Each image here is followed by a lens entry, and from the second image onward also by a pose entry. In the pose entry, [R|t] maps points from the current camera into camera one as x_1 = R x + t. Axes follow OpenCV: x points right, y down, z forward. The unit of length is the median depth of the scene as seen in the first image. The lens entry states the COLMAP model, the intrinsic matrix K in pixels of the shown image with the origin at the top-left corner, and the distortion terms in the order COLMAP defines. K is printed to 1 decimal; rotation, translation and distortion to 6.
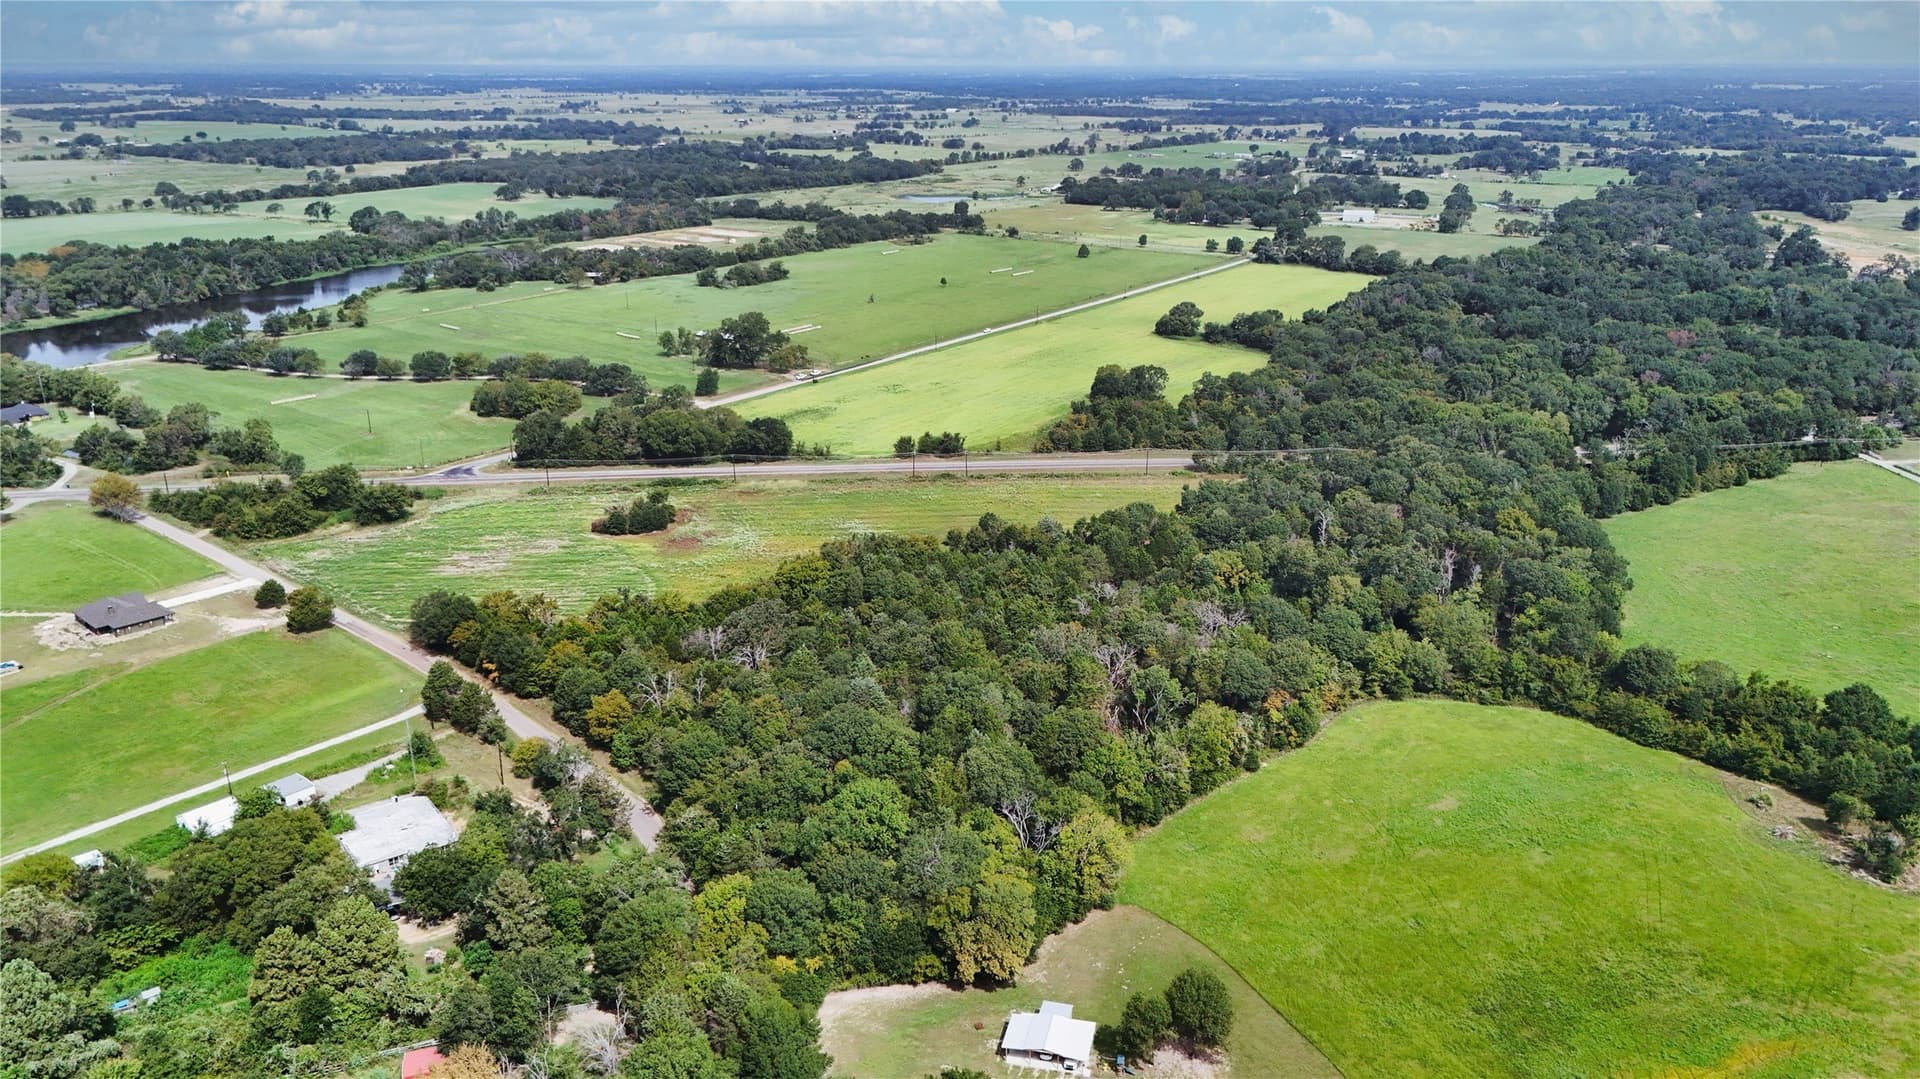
lens RADIAL K [[1422.4, 0, 952.7], [0, 1422.4, 536.6], [0, 0, 1]] dist [0.061332, -0.053839]
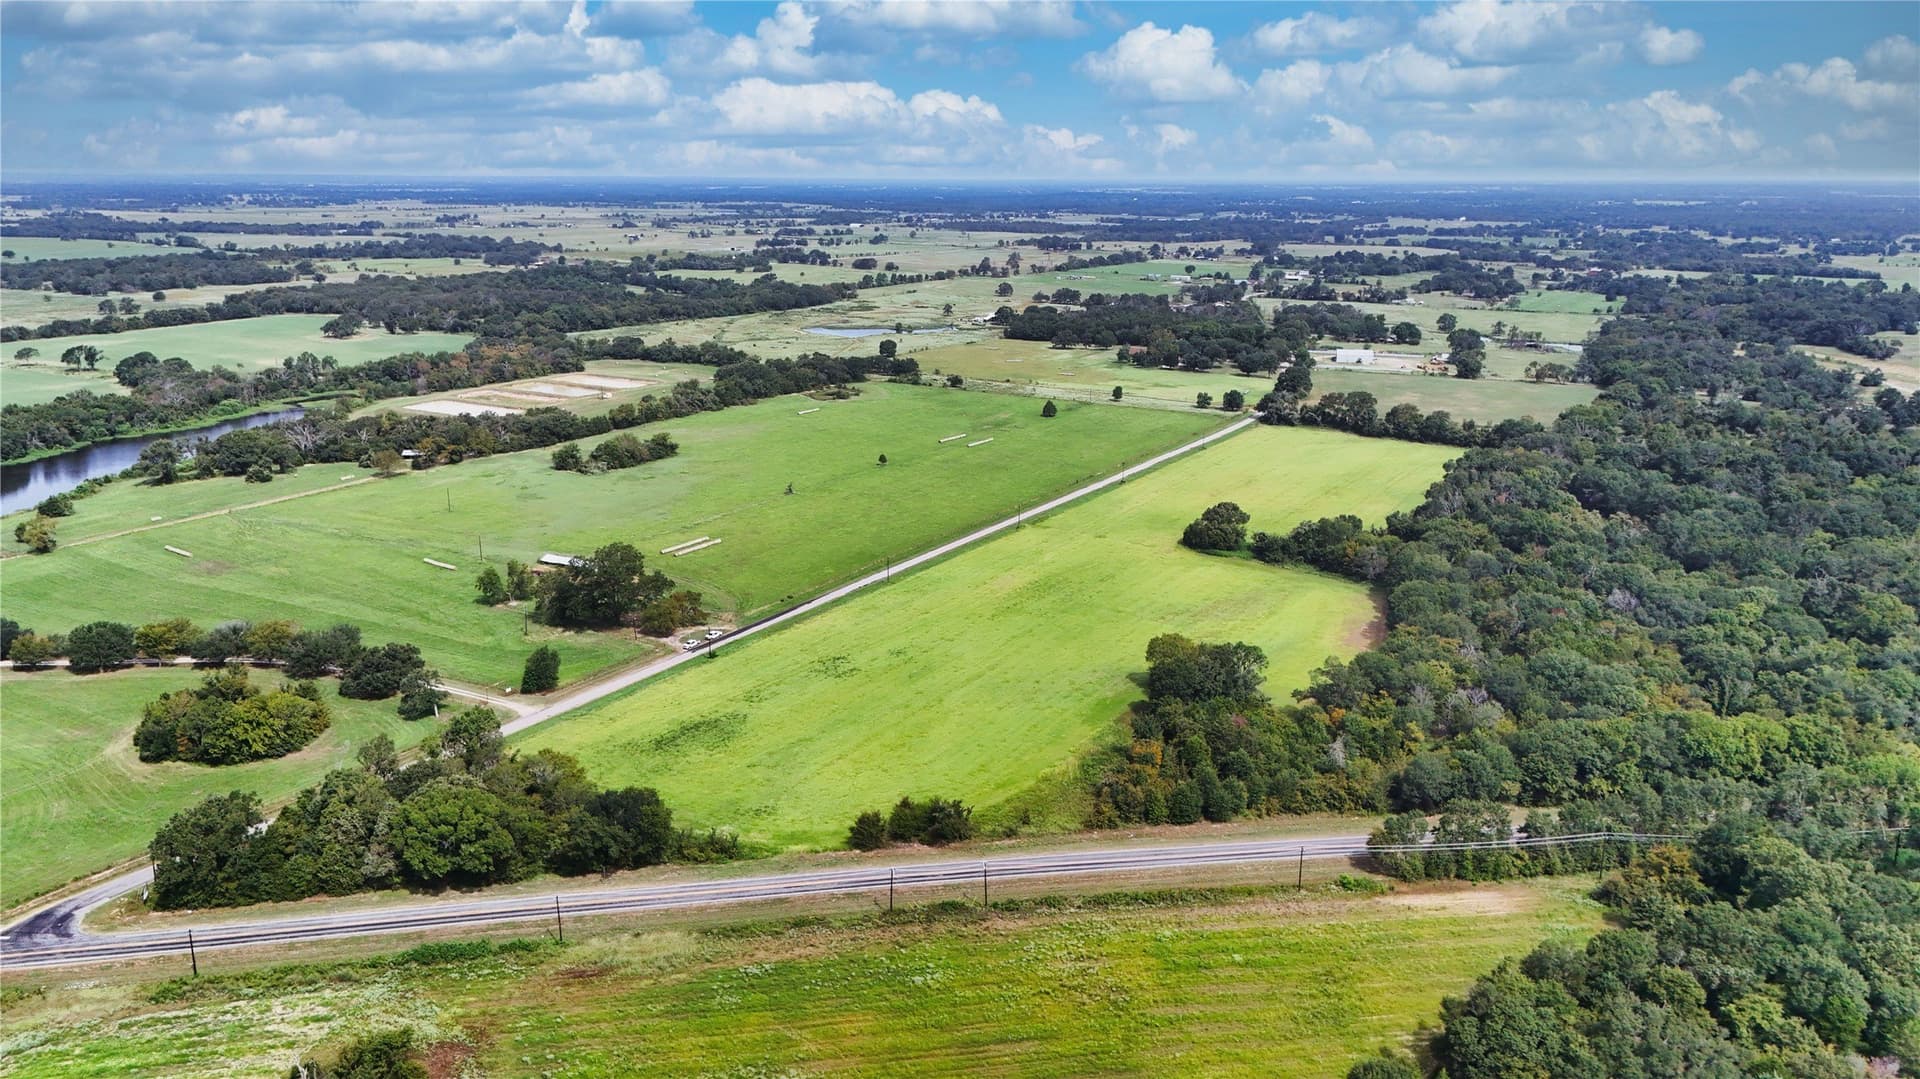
lens RADIAL K [[1422.4, 0, 959.8], [0, 1422.4, 546.2], [0, 0, 1]] dist [0.061332, -0.053839]
pose [[0.997130, -0.016044, 0.073990, -0.026384], [0.020880, 0.997663, -0.065063, -0.097885], [-0.072773, 0.066421, 0.995134, 0.286562]]
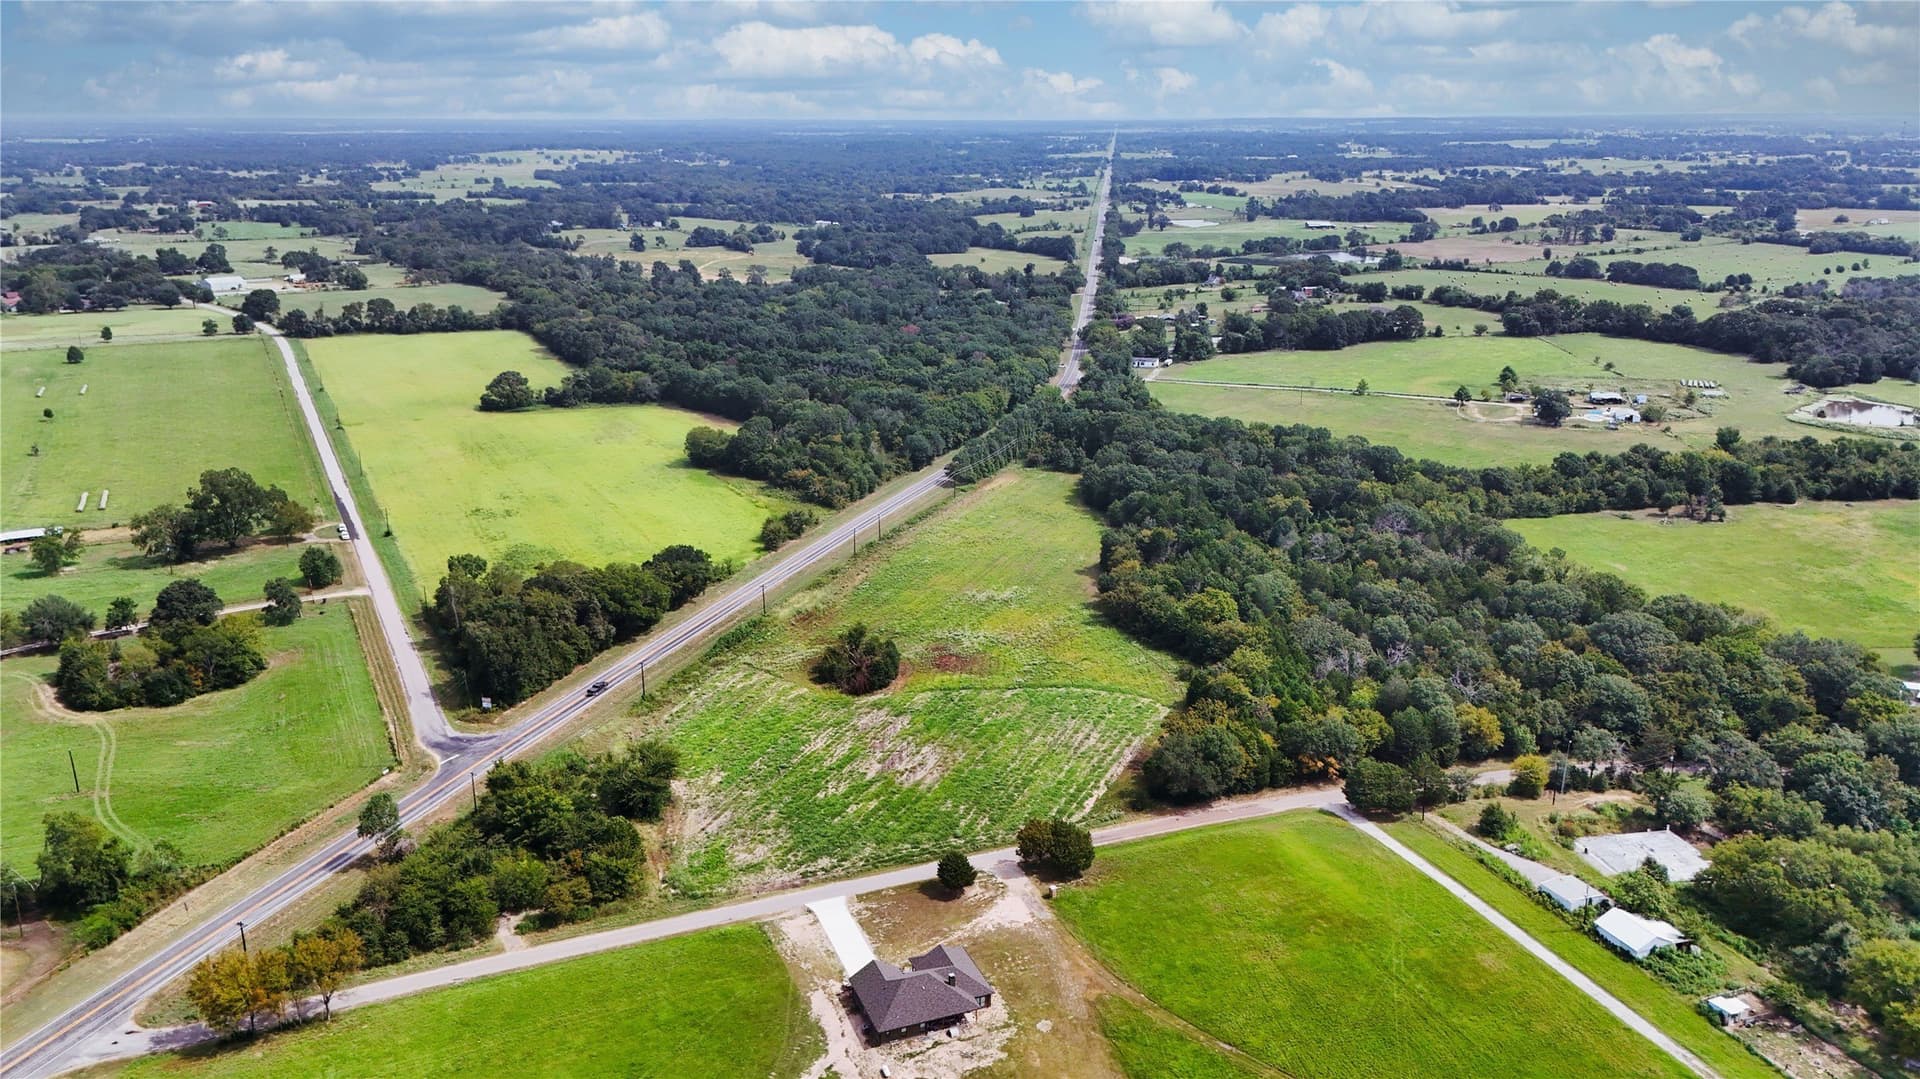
lens RADIAL K [[1422.4, 0, 956.3], [0, 1422.4, 504.8], [0, 0, 1]] dist [0.061332, -0.053839]
pose [[0.446131, -0.239106, 0.862436, -0.524821], [0.285625, 0.951296, 0.115990, -0.107528], [-0.848166, 0.194586, 0.492697, 0.316530]]
